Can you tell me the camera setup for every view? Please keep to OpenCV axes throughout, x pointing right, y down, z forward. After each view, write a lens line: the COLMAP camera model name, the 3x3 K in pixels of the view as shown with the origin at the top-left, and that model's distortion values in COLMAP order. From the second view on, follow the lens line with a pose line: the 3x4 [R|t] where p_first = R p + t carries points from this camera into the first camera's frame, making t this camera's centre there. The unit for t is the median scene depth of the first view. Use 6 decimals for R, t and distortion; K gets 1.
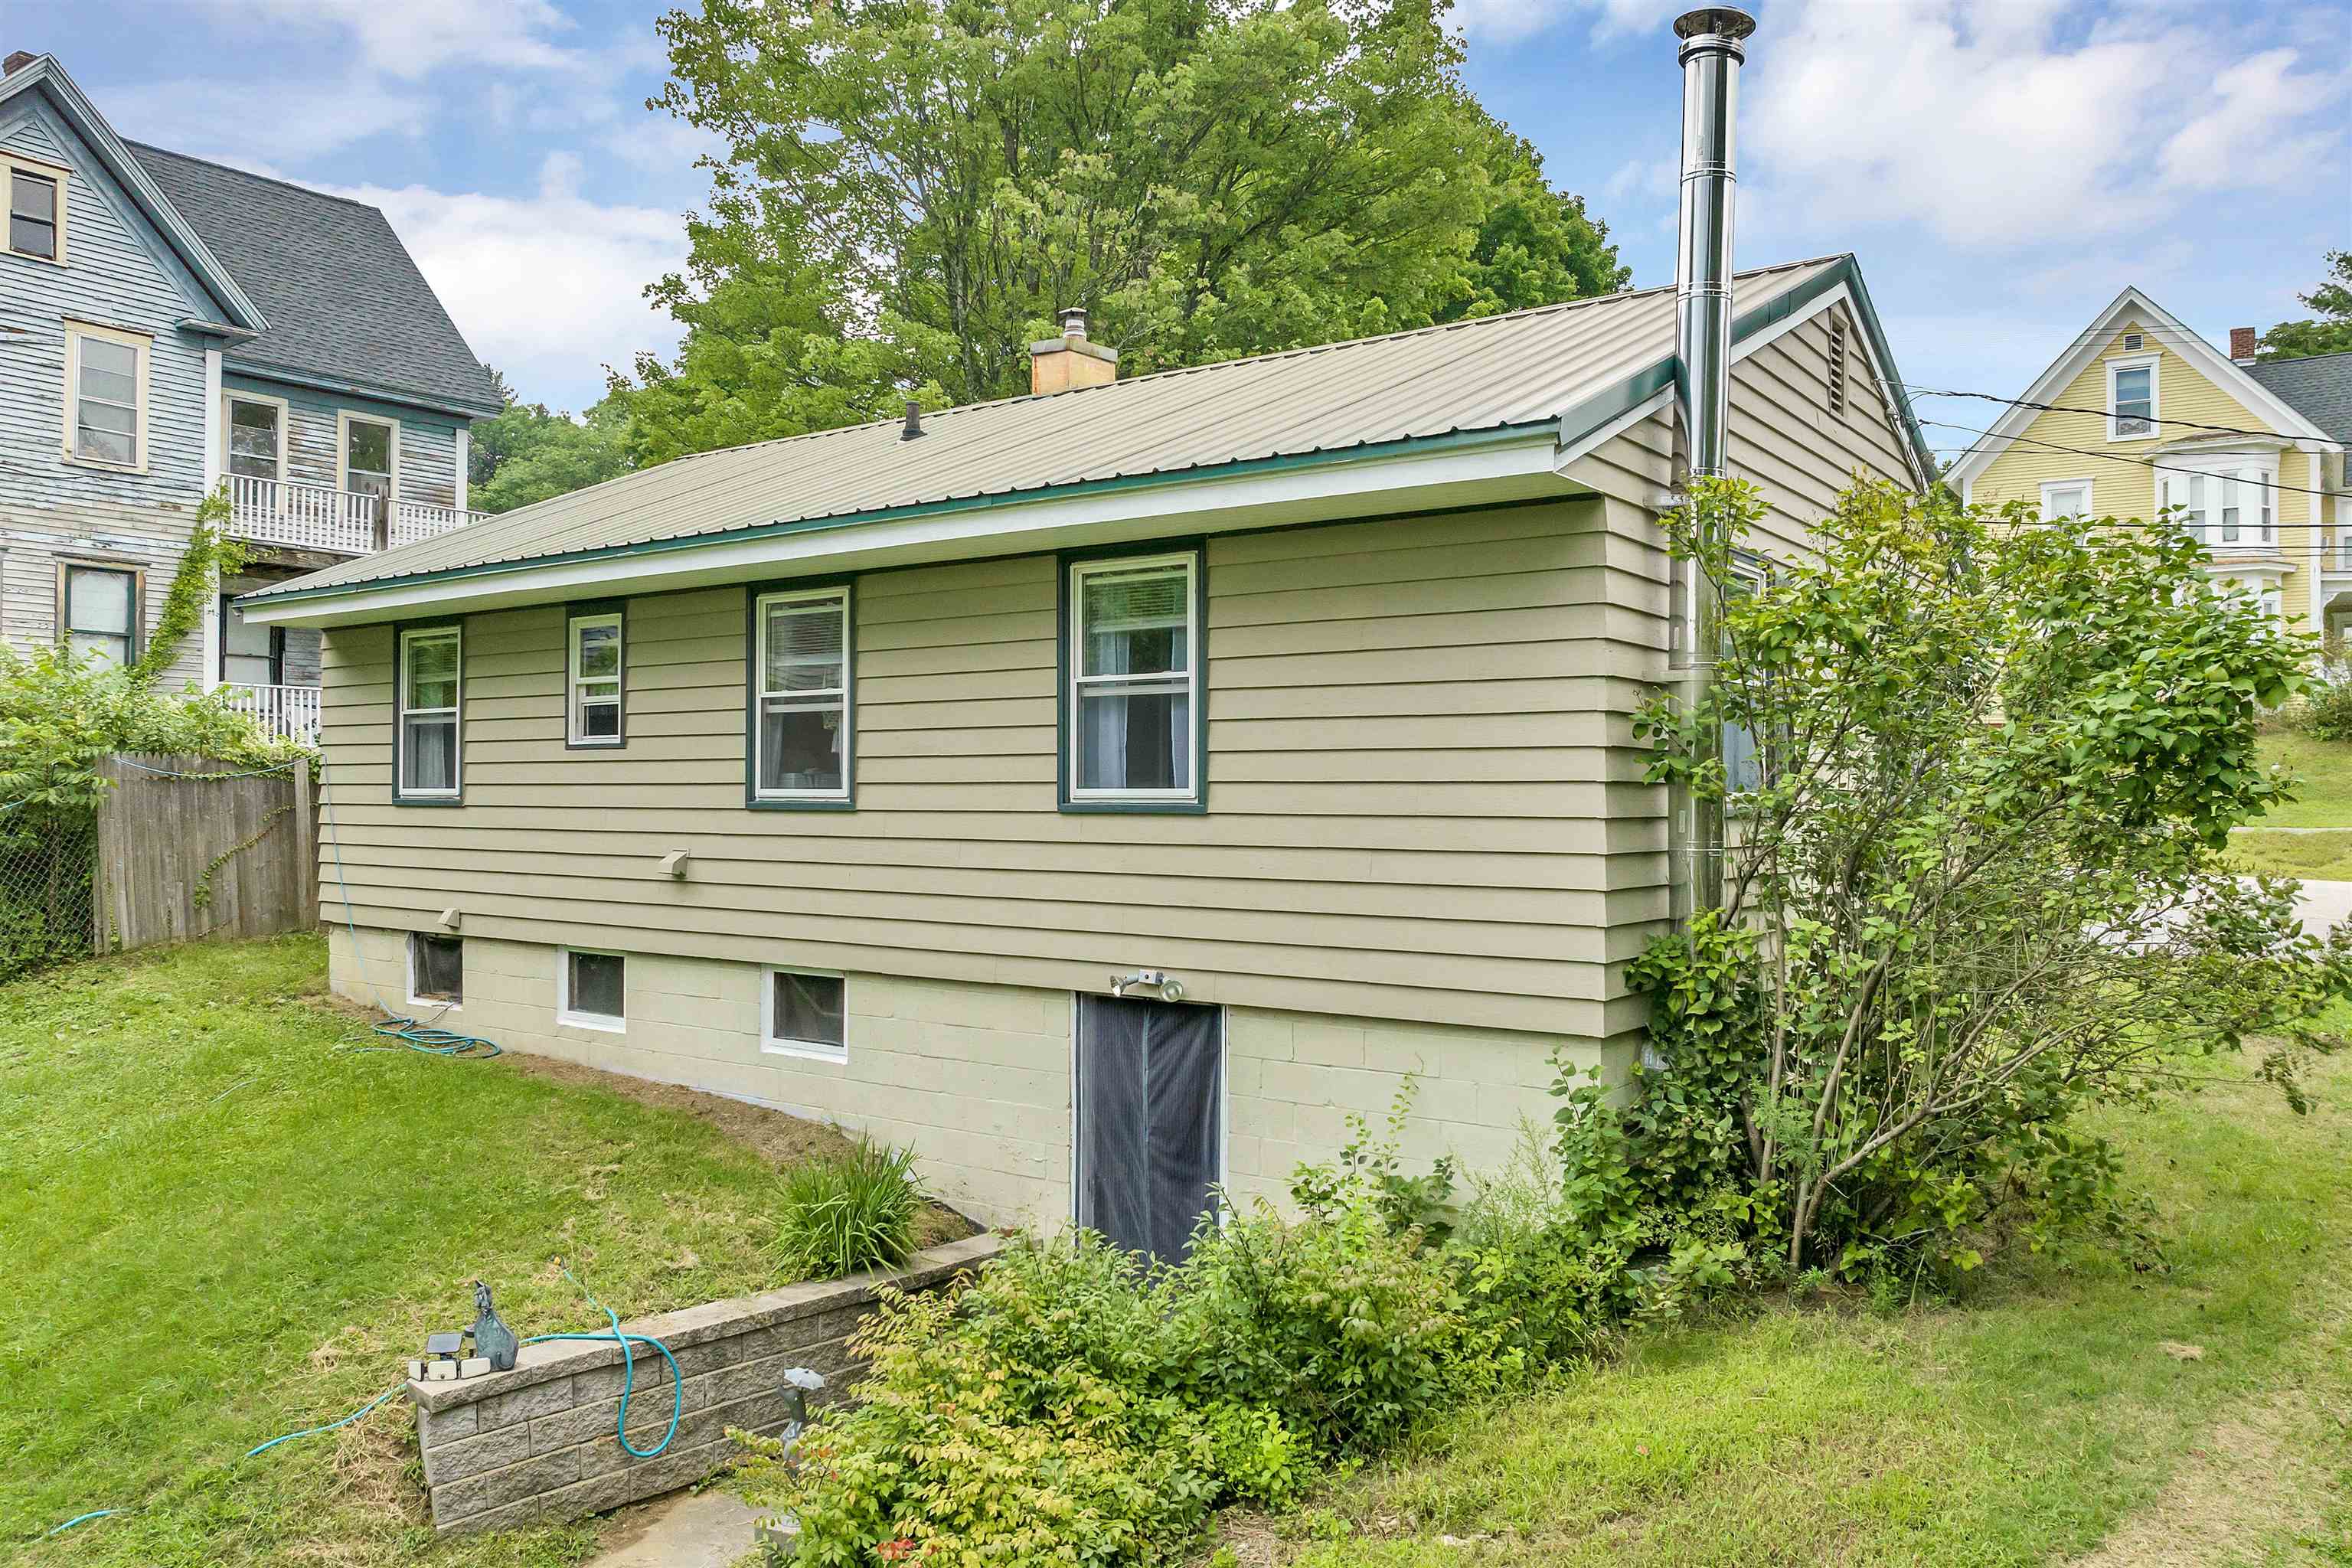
lens RADIAL K [[1717.8, 0, 1185.7], [0, 1717.8, 809.4], [0, 0, 1]] dist [-0.025339, -0.009844]
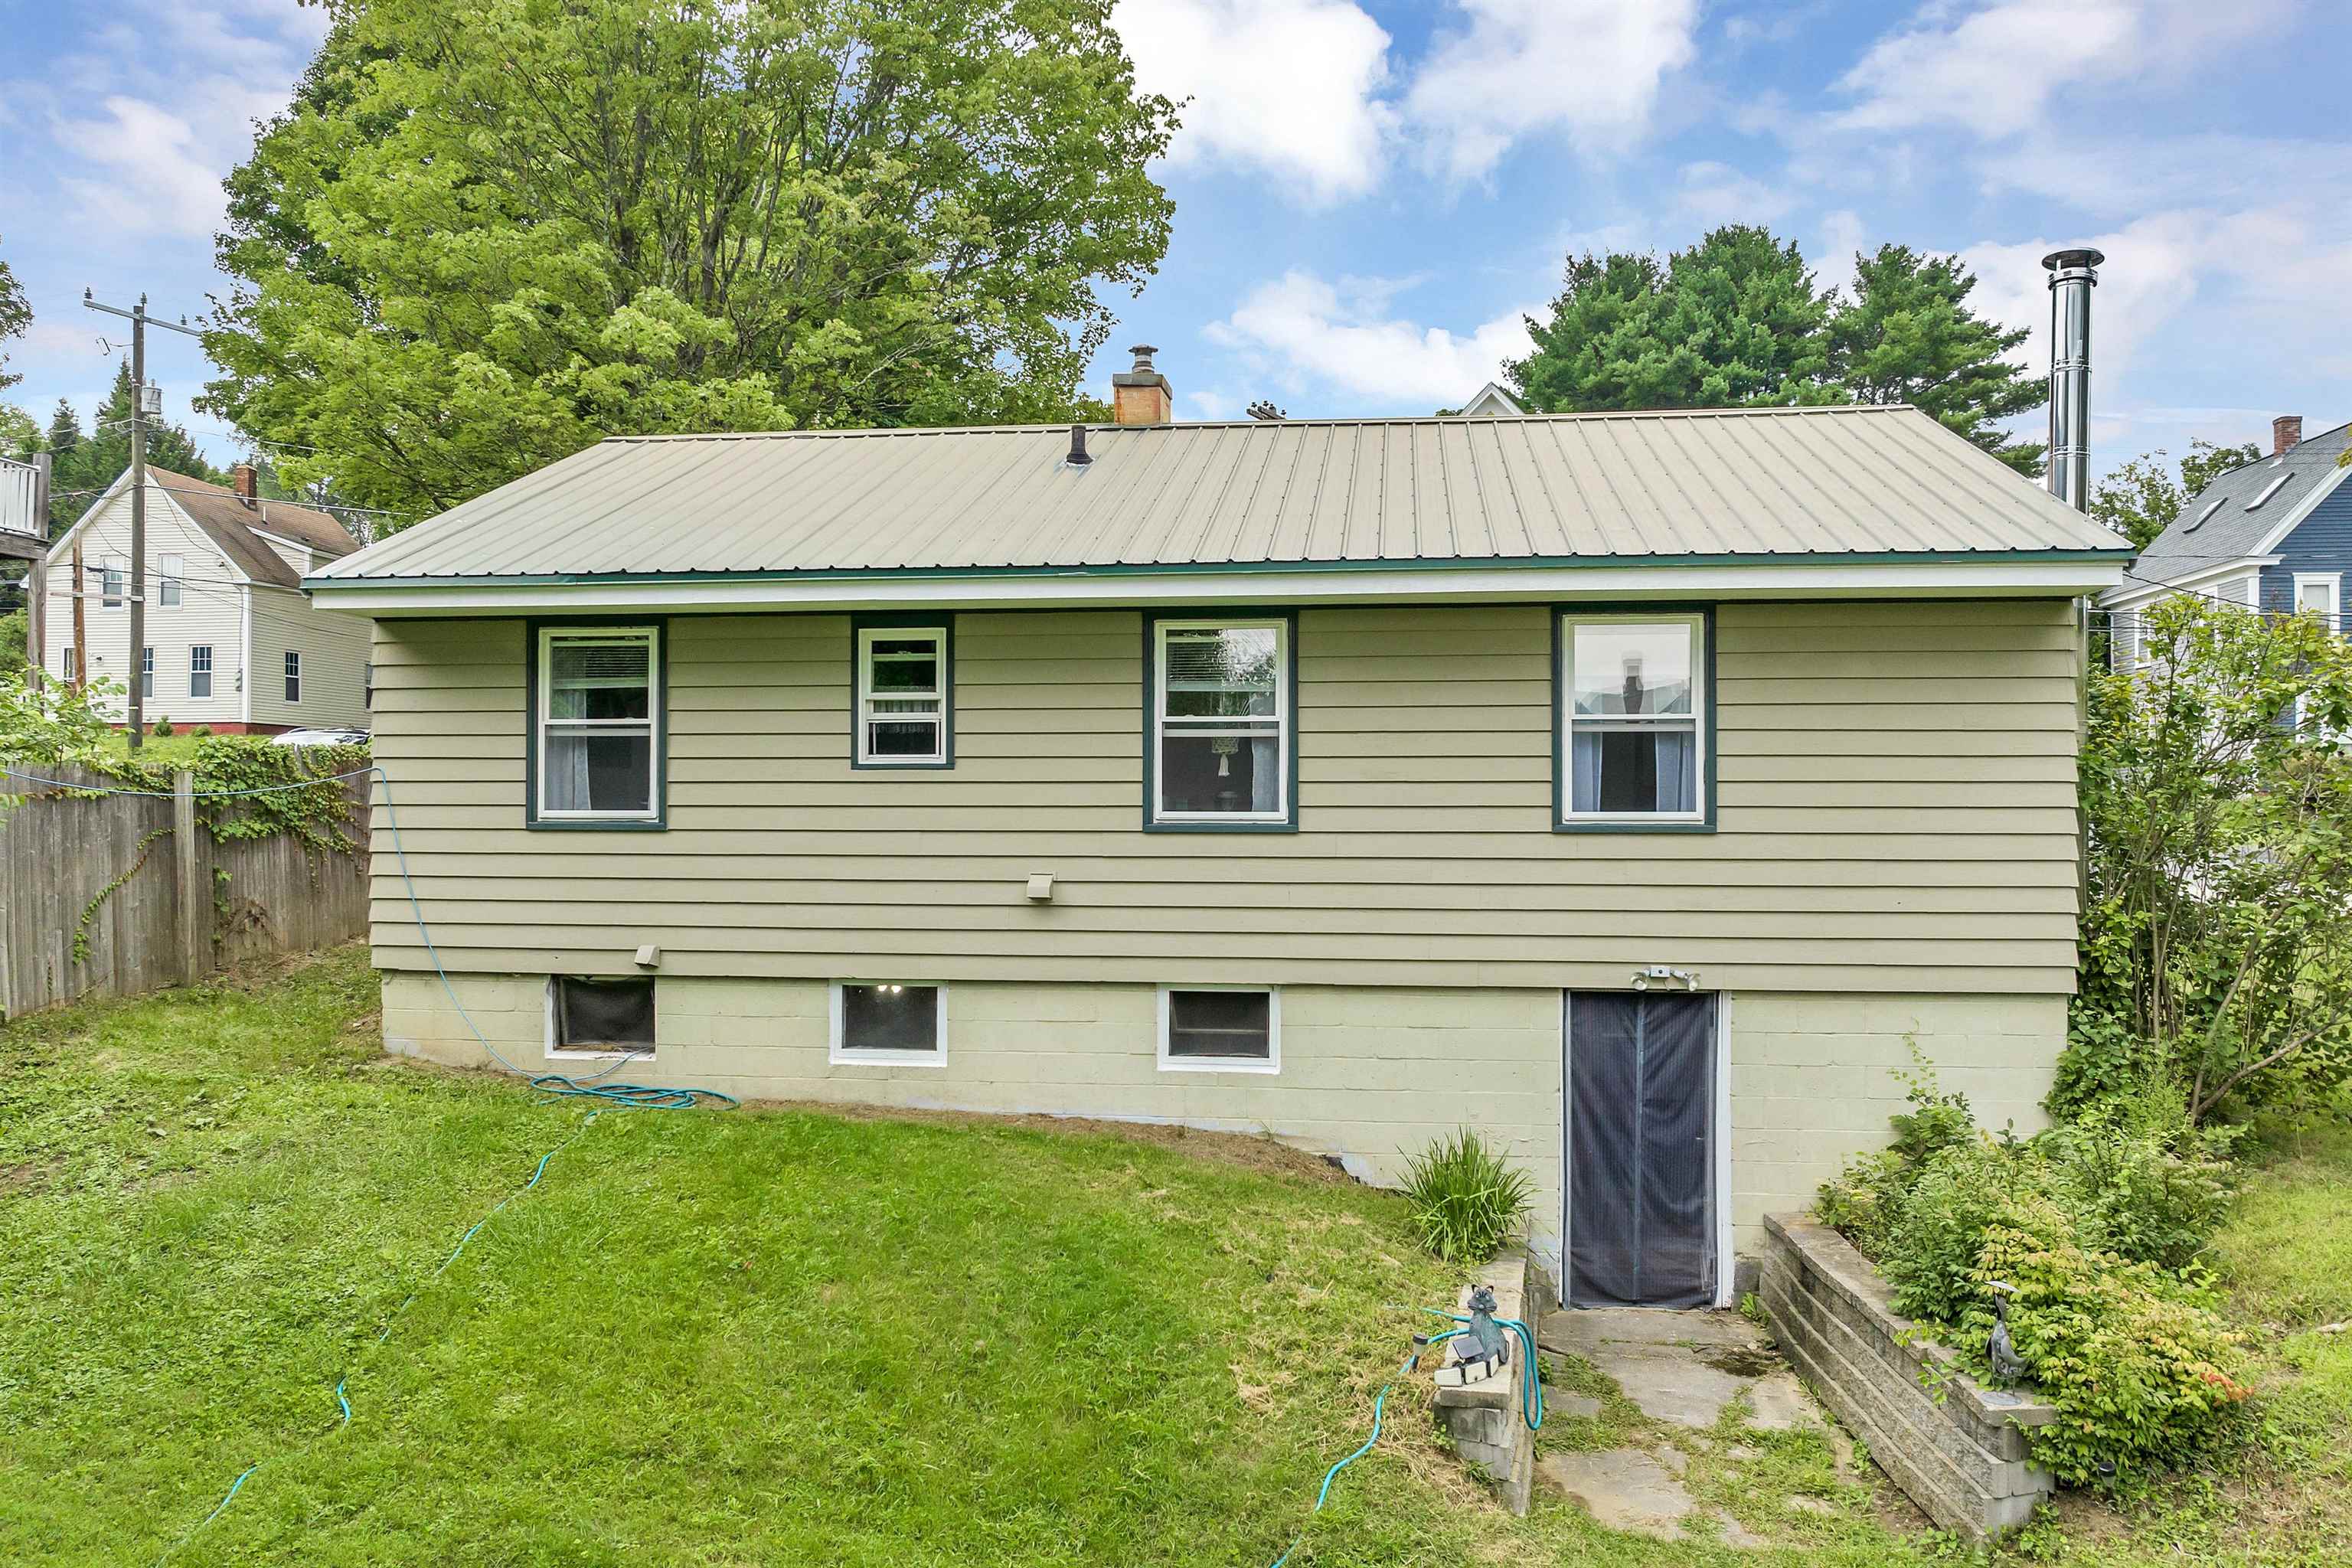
lens RADIAL K [[1717.8, 0, 1185.7], [0, 1717.8, 809.4], [0, 0, 1]] dist [-0.025339, -0.009844]
pose [[0.877435, 0.000754, 0.479696, -0.720035], [0.004406, 0.999944, -0.009630, -0.003352], [-0.479676, 0.010563, 0.877382, 0.101160]]
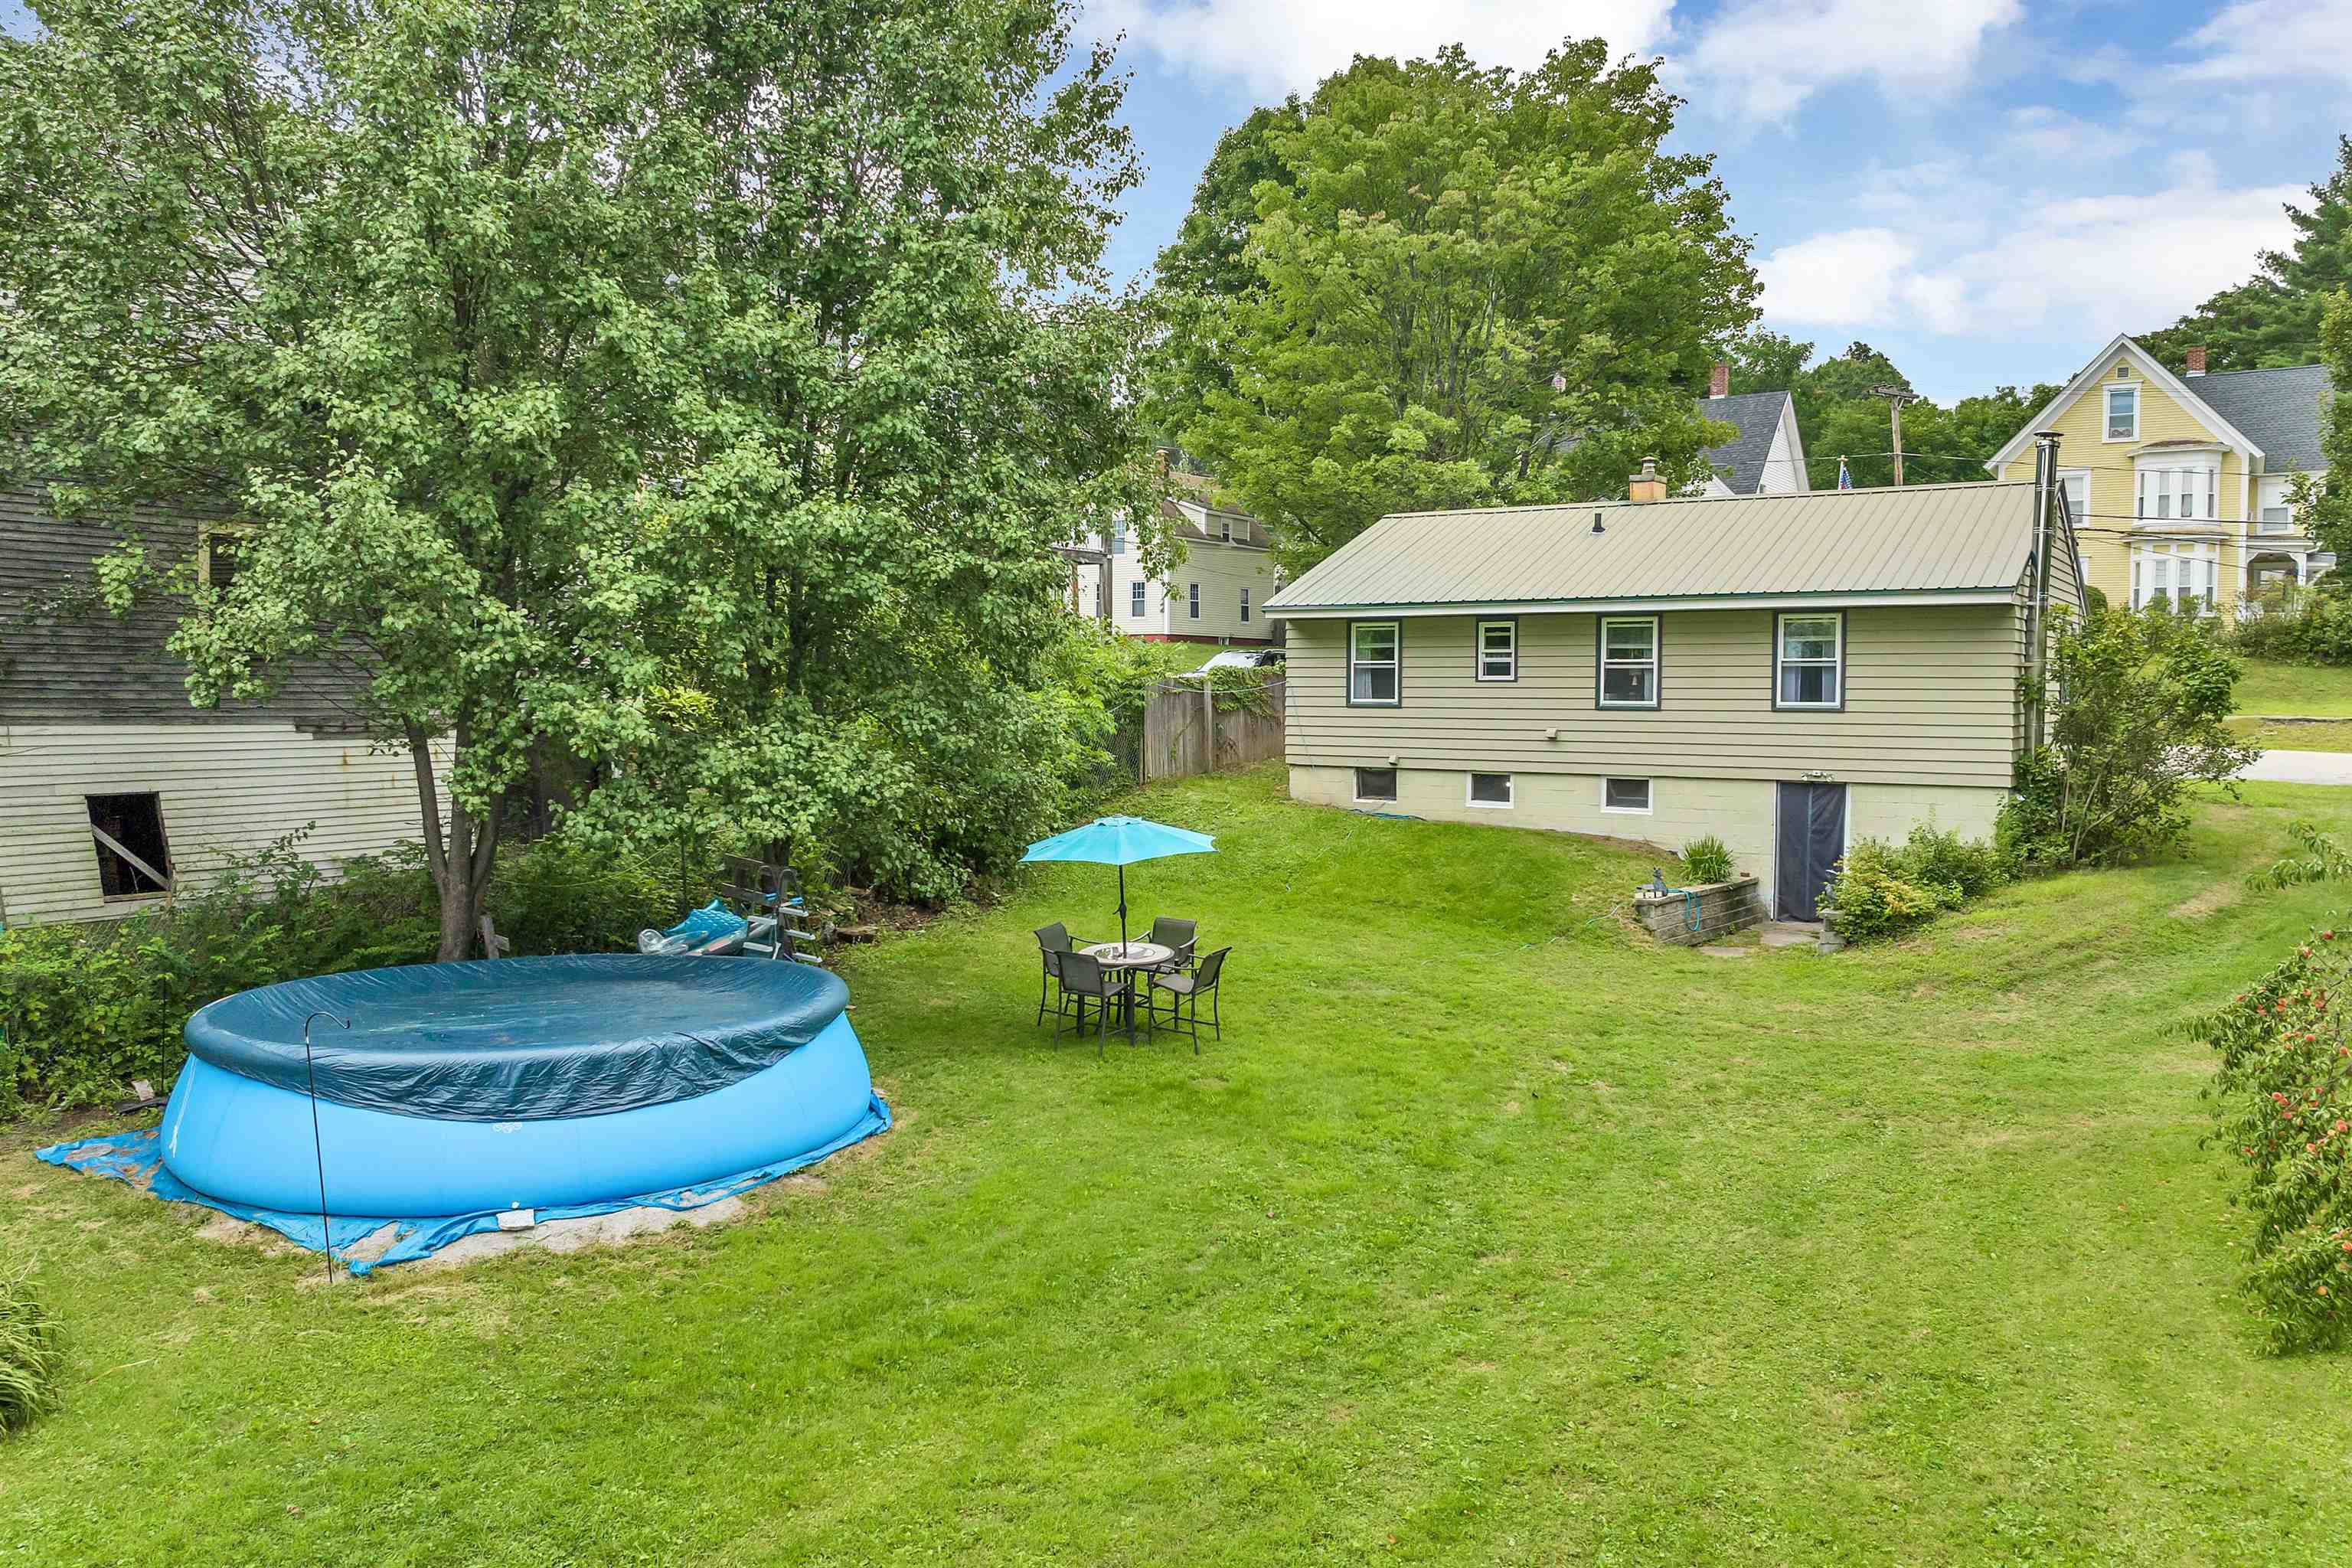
lens RADIAL K [[1717.8, 0, 1185.7], [0, 1717.8, 809.4], [0, 0, 1]] dist [-0.025339, -0.009844]
pose [[0.999290, -0.004842, 0.037374, -0.905785], [0.002383, 0.997845, 0.065573, -0.018667], [-0.037611, -0.065437, 0.997148, -1.329396]]
